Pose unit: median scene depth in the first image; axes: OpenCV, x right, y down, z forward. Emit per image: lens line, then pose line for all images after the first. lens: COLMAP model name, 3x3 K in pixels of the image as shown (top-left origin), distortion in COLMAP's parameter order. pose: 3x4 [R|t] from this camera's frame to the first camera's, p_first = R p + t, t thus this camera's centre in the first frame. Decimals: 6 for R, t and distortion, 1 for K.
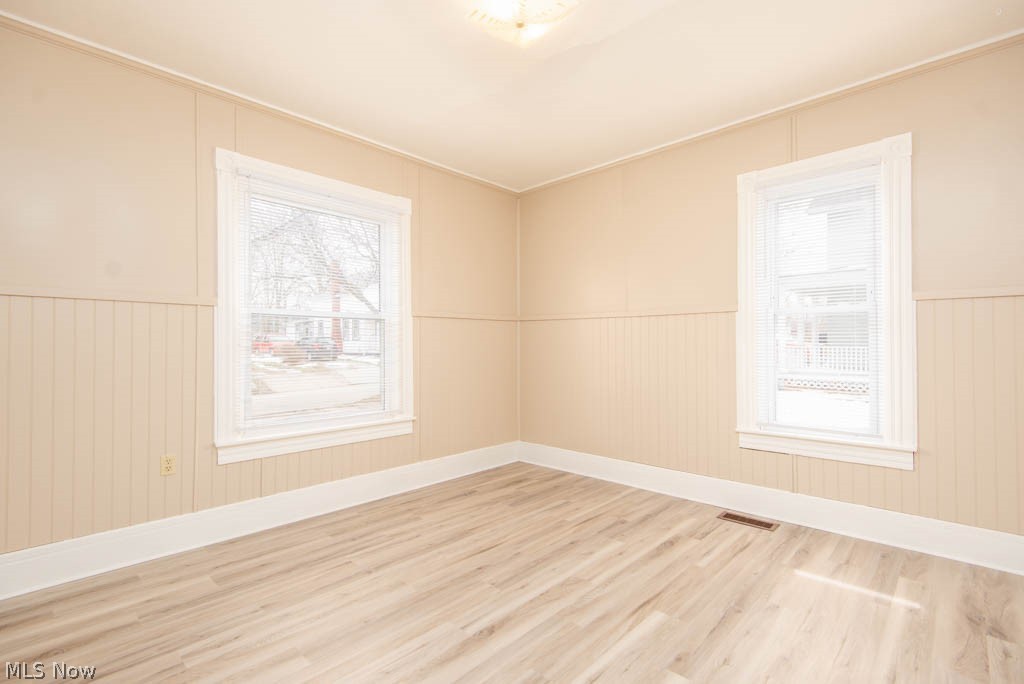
lens RADIAL K [[468.5, 0, 505.5], [0, 468.5, 341.9], [0, 0, 1]] dist [0.047966, -0.017665]
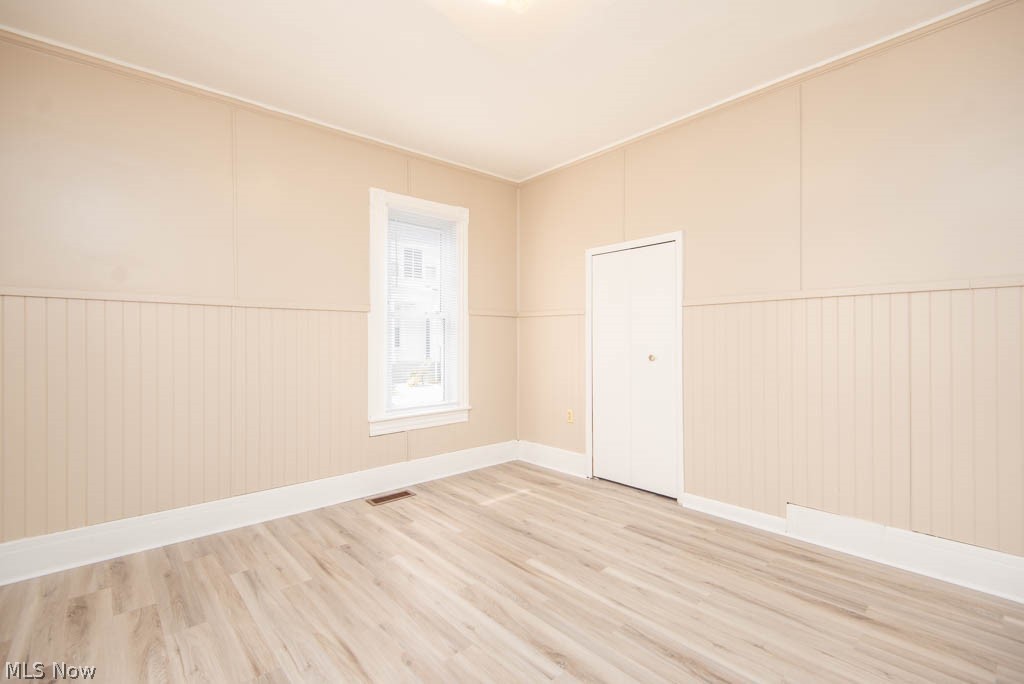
lens RADIAL K [[468.5, 0, 505.5], [0, 468.5, 341.9], [0, 0, 1]] dist [0.047966, -0.017665]
pose [[0.075189, 0.005526, 0.997154, -0.600572], [-0.004876, 0.999975, -0.005174, 0.010494], [-0.997157, -0.004473, 0.075214, 0.655628]]
